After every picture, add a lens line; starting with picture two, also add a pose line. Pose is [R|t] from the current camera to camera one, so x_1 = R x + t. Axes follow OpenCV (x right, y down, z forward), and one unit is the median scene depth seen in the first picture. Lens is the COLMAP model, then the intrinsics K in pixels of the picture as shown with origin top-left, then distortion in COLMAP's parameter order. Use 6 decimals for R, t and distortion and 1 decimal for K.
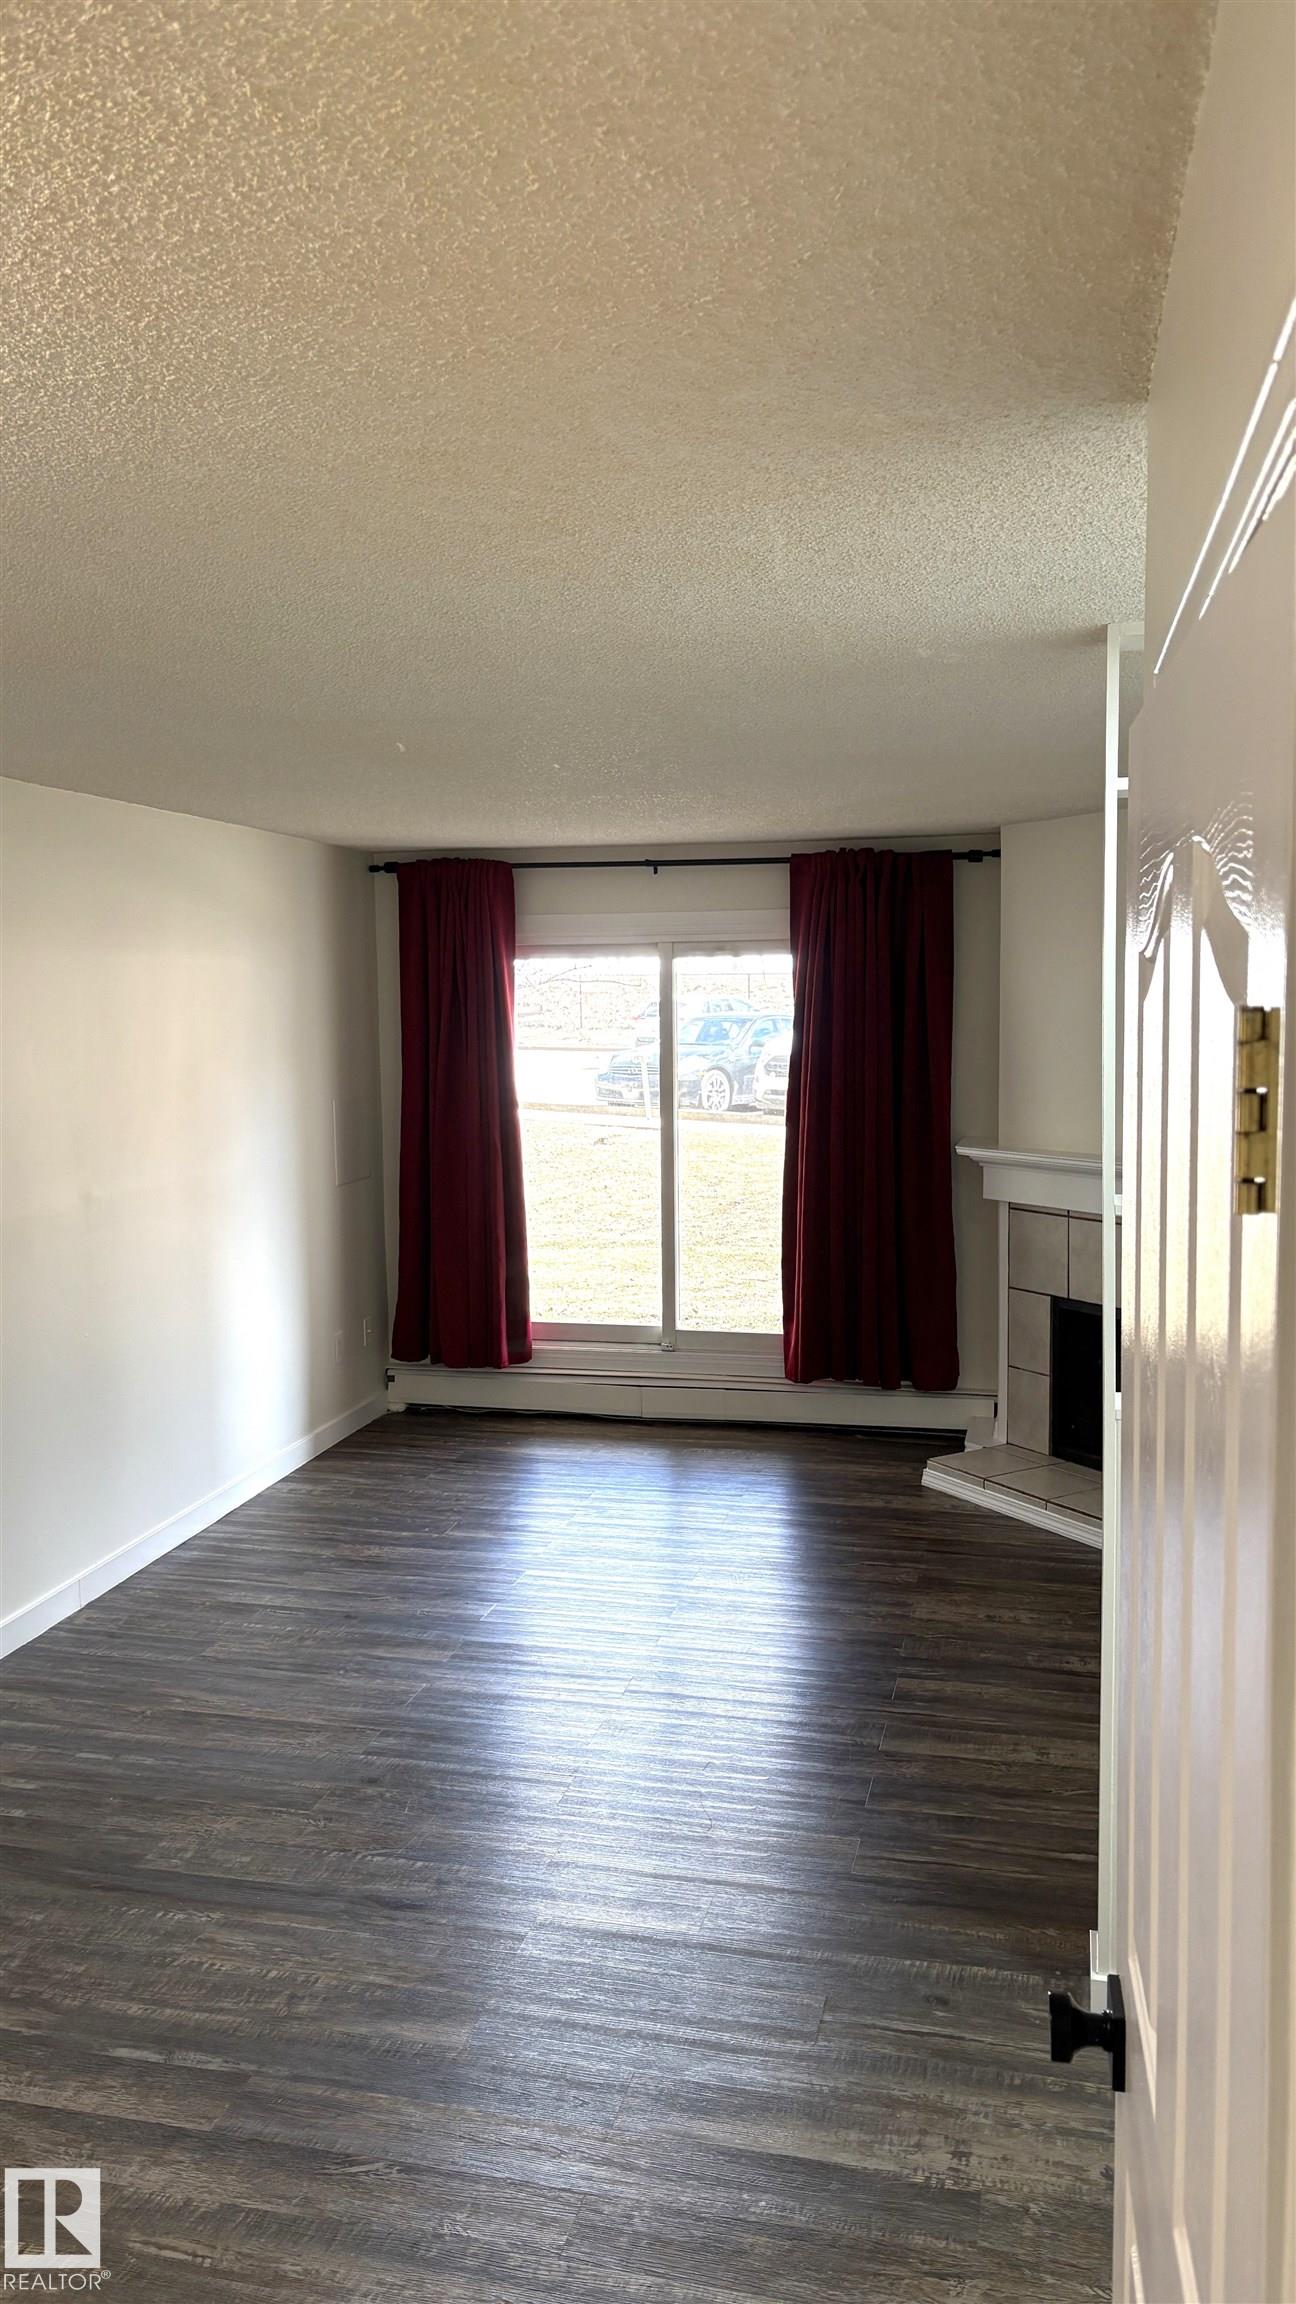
lens RADIAL K [[1740.3, 0, 652.2], [0, 1740.3, 1149.3], [0, 0, 1]] dist [0.020524, -0.021210]
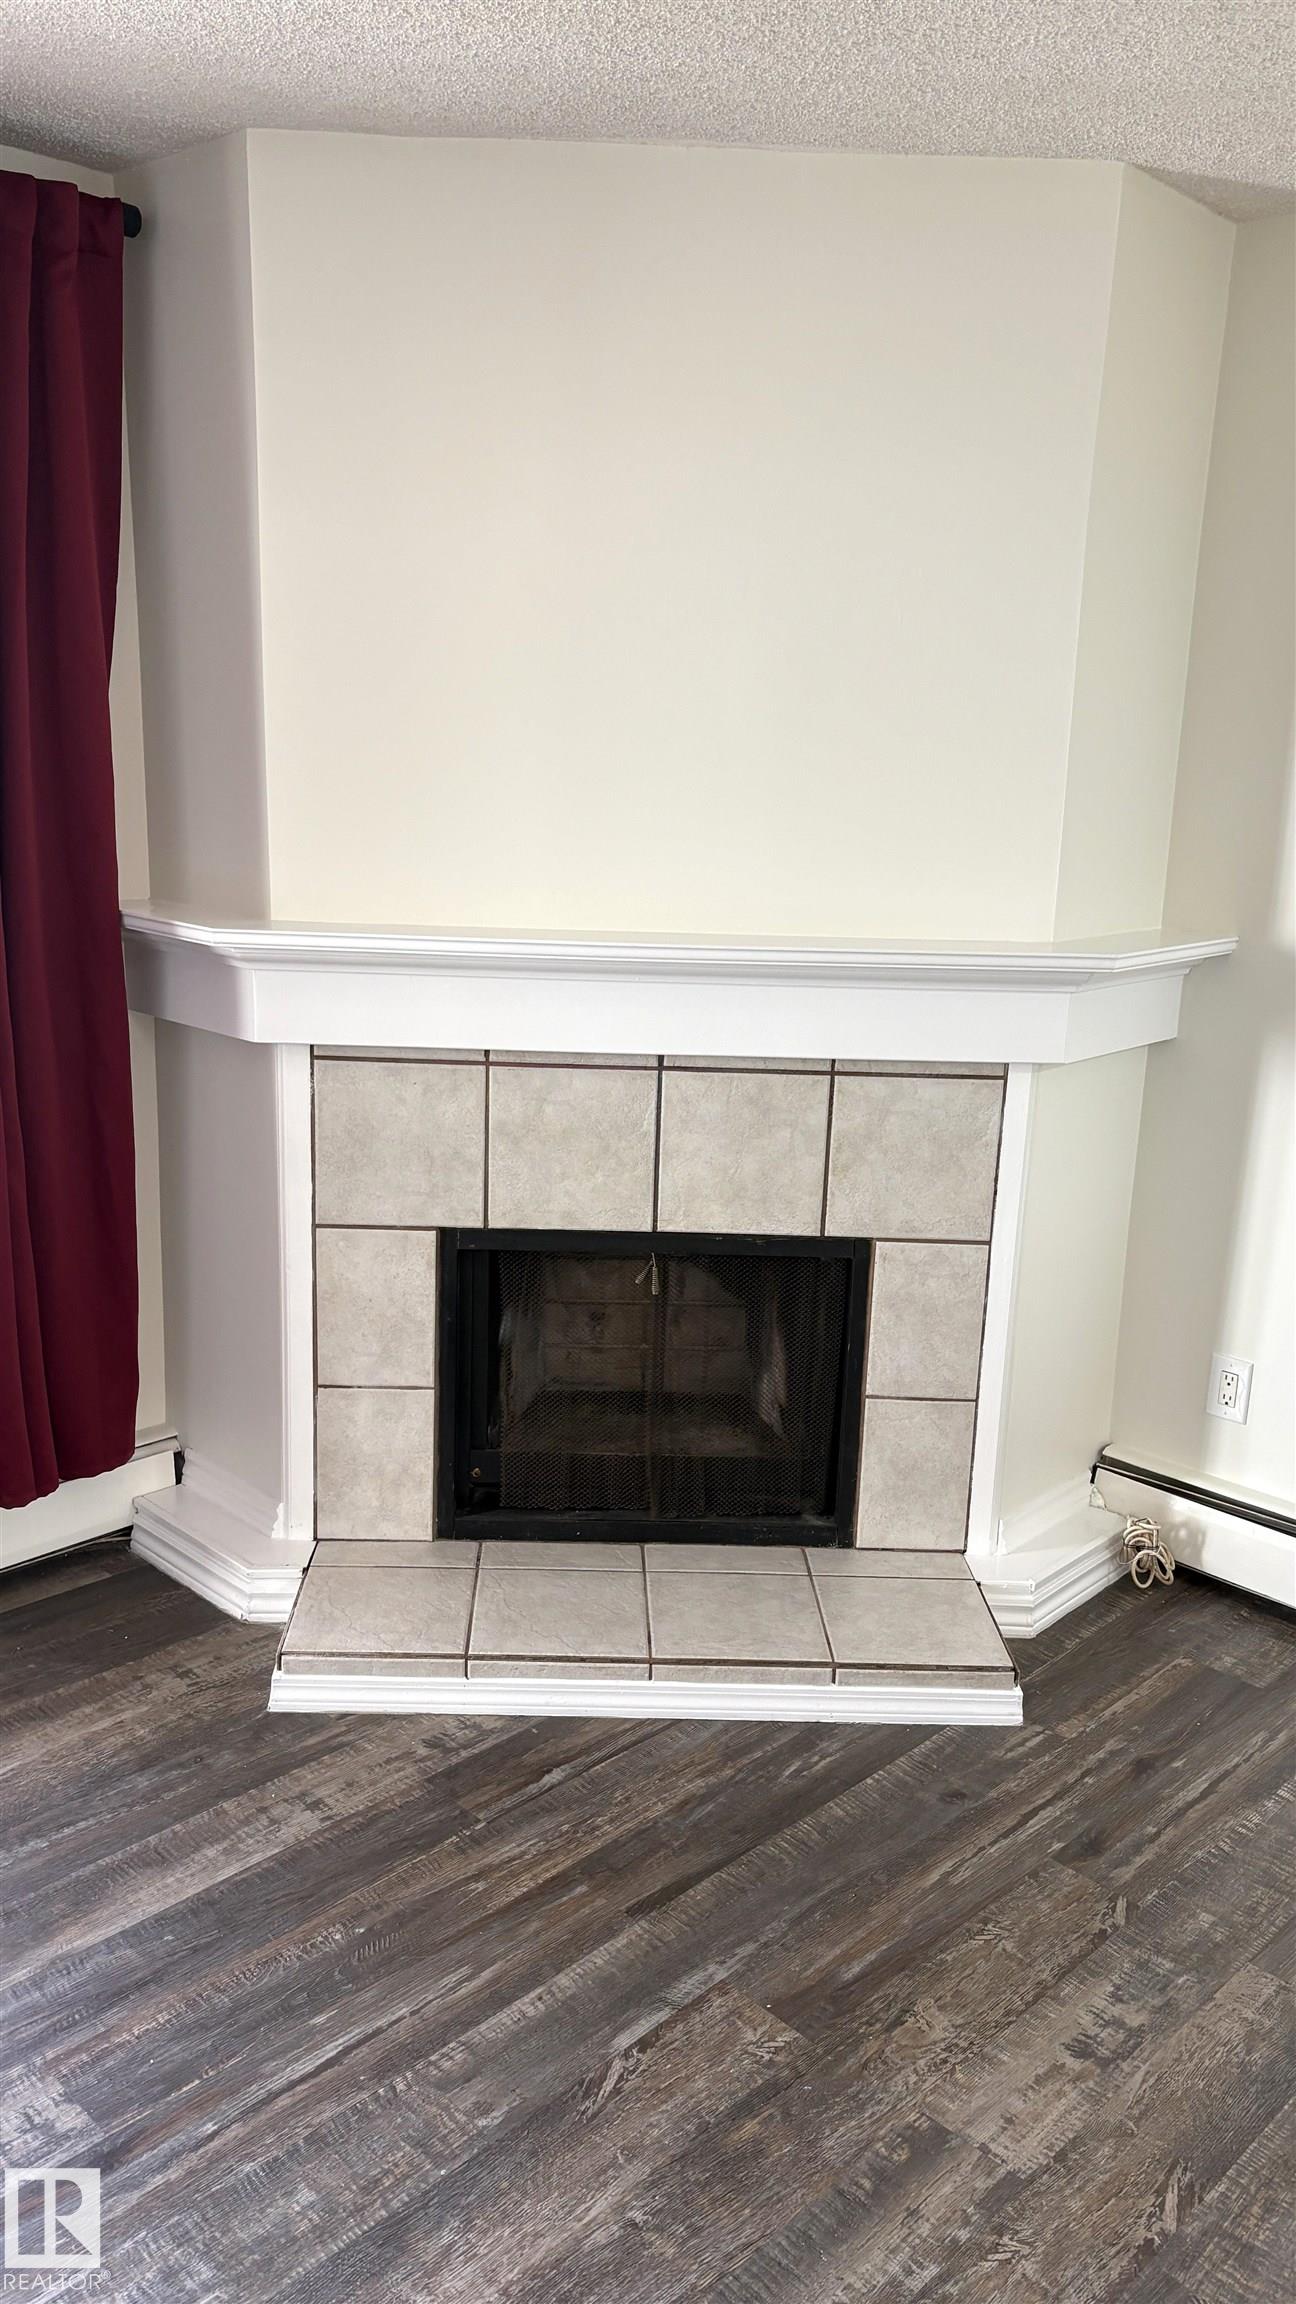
lens RADIAL K [[1740.3, 0, 669.2], [0, 1740.3, 1161.6], [0, 0, 1]] dist [0.020524, -0.021210]
pose [[0.511551, -0.179717, 0.840248, -0.138117], [0.038991, 0.981730, 0.186240, -0.021095], [-0.858368, -0.062509, 0.509212, 0.696847]]
